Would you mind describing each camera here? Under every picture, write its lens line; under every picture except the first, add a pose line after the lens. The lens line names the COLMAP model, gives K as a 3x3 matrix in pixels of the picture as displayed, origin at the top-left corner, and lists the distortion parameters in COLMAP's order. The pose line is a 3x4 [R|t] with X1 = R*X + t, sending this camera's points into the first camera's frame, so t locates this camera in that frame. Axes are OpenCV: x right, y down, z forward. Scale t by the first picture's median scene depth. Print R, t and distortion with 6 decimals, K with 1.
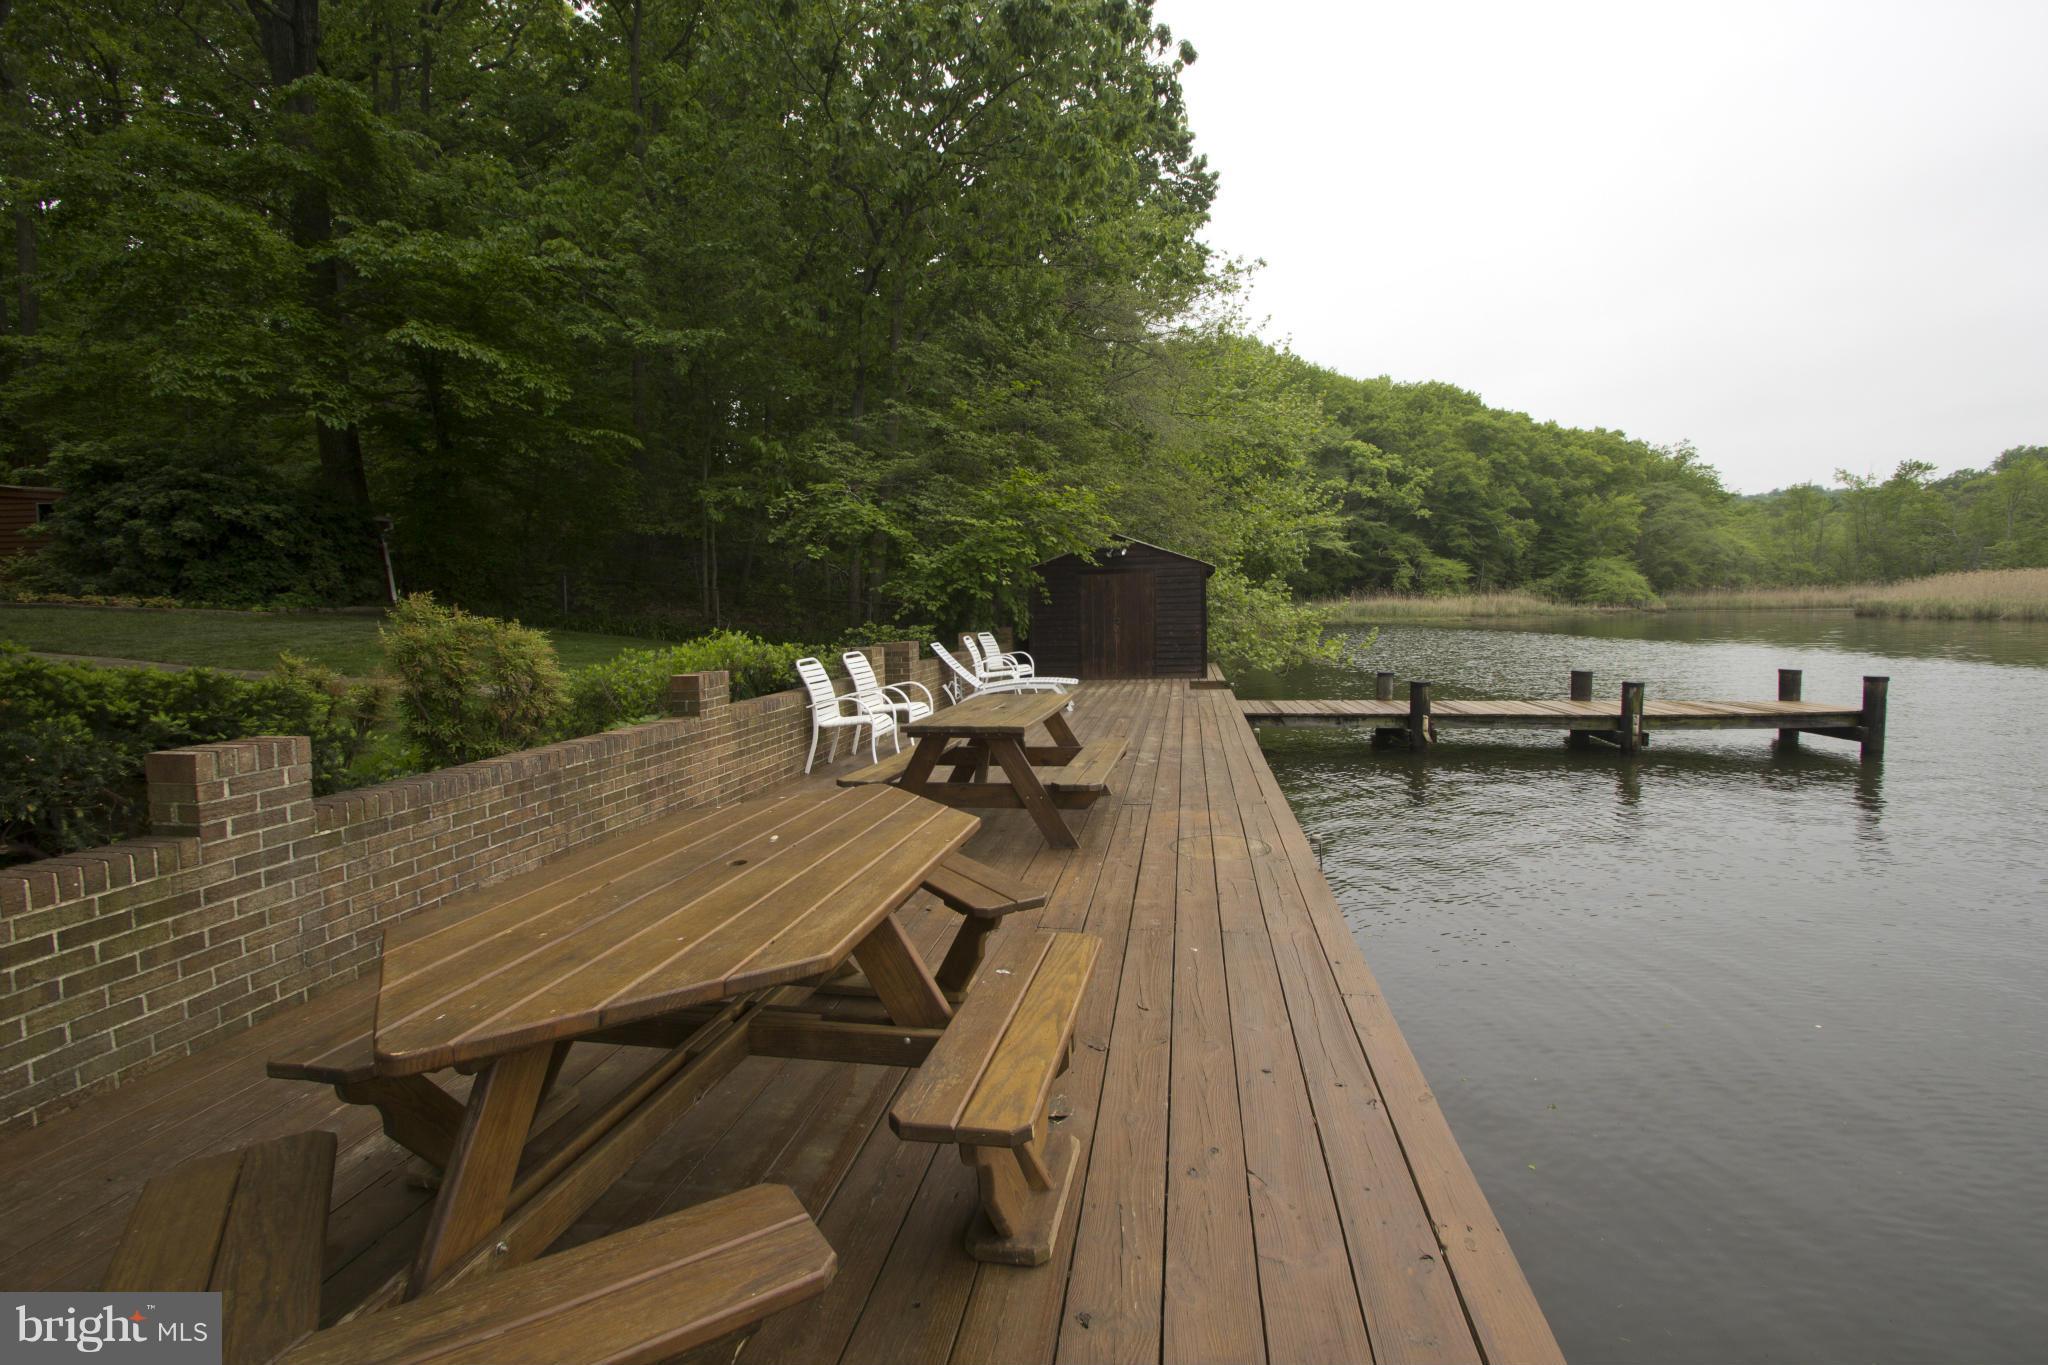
lens RADIAL K [[939.8, 0, 1028.6], [0, 939.8, 650.2], [0, 0, 1]] dist [0.000364, -0.011966]
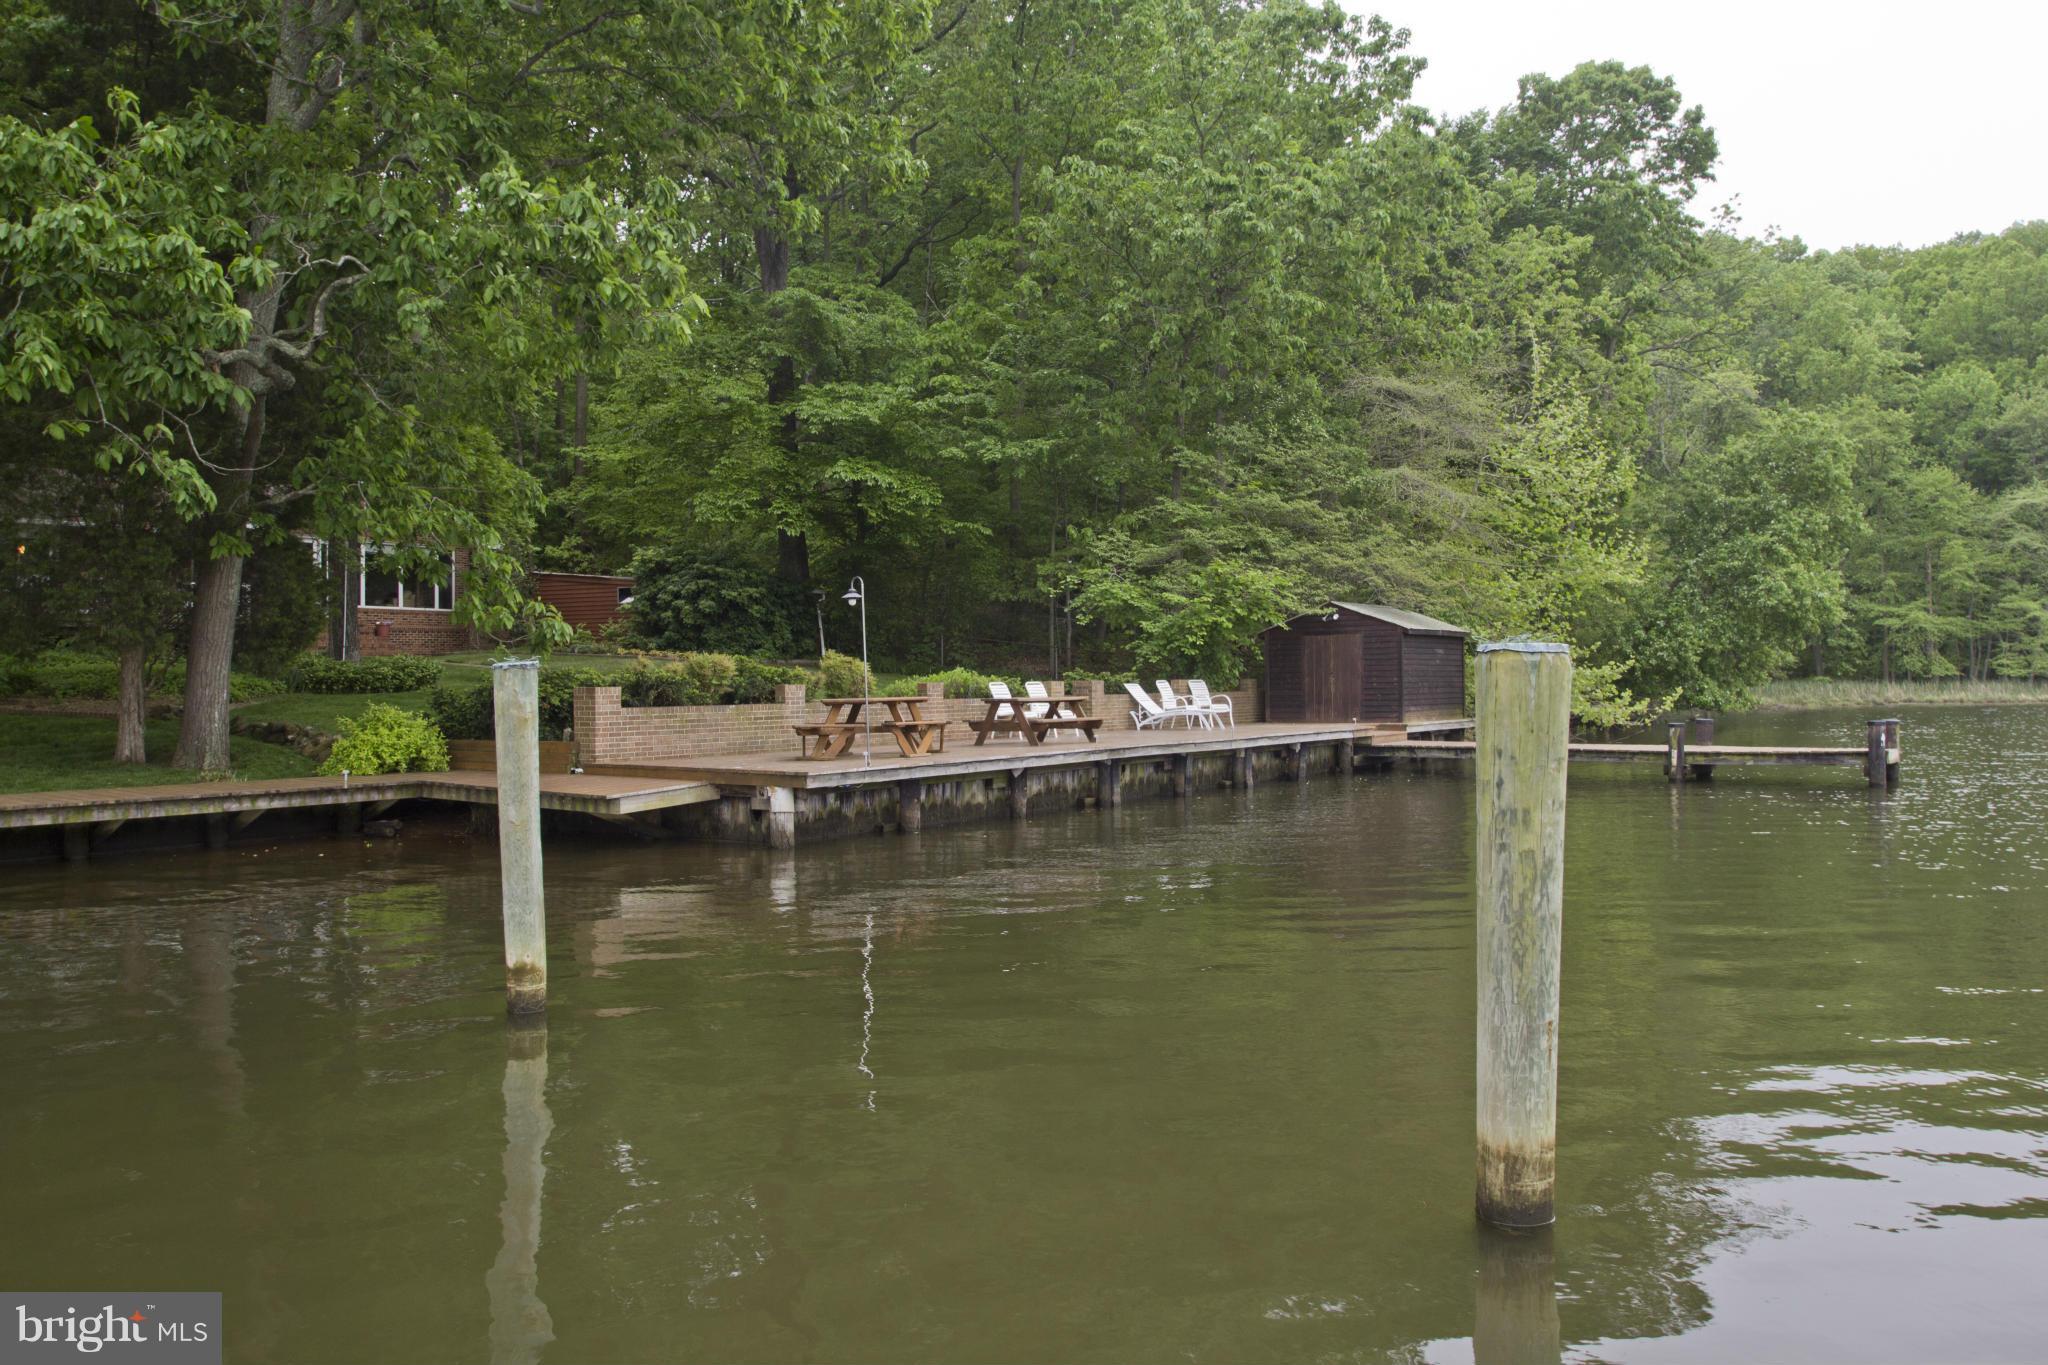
lens RADIAL K [[1419.0, 0, 1024.0], [0, 1419.0, 682.5], [0, 0, 1]] dist [-0.099416, 0.000051]
pose [[0.899075, 0.012499, -0.437616, 0.531310], [-0.029537, 0.999047, -0.032148, 0.048476], [0.436797, 0.041829, 0.898587, -0.786615]]
